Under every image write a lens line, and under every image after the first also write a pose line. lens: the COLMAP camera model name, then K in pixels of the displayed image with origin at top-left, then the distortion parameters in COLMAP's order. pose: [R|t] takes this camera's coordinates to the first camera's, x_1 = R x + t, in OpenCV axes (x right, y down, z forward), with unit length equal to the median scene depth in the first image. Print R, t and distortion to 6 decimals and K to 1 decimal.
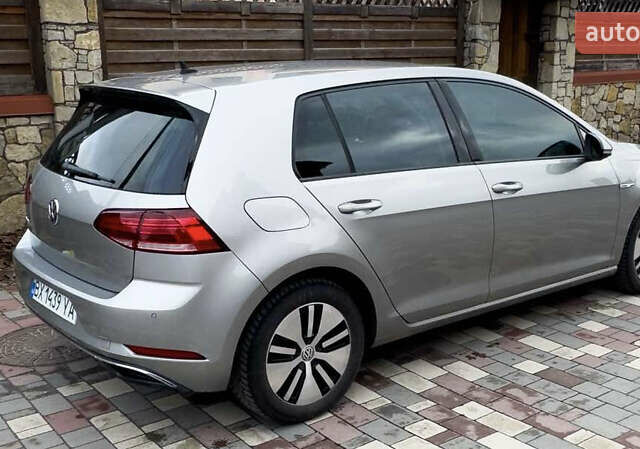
lens RADIAL K [[800.9, 0, 320.0], [0, 800.9, 224.5], [0, 0, 1]] dist [0.010806, 0.013422]
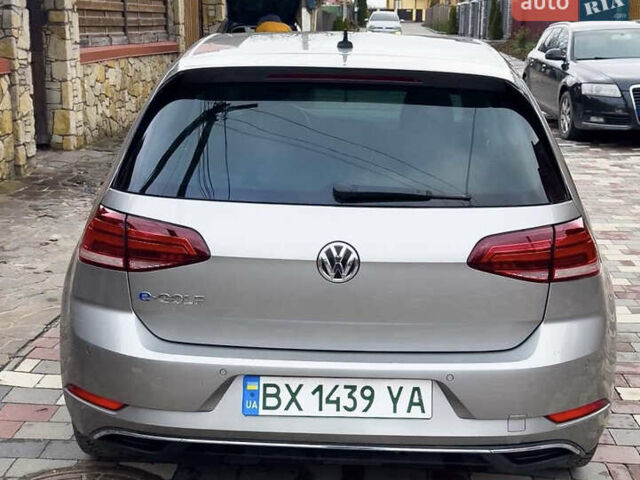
lens RADIAL K [[957.6, 0, 320.0], [0, 957.6, 240.0], [0, 0, 1]] dist [-0.022195, 0.041869]
pose [[0.670587, -0.150282, 0.726449, -0.272327], [0.146090, 0.986841, 0.069294, -0.026205], [-0.727304, 0.059659, 0.683718, 0.155022]]
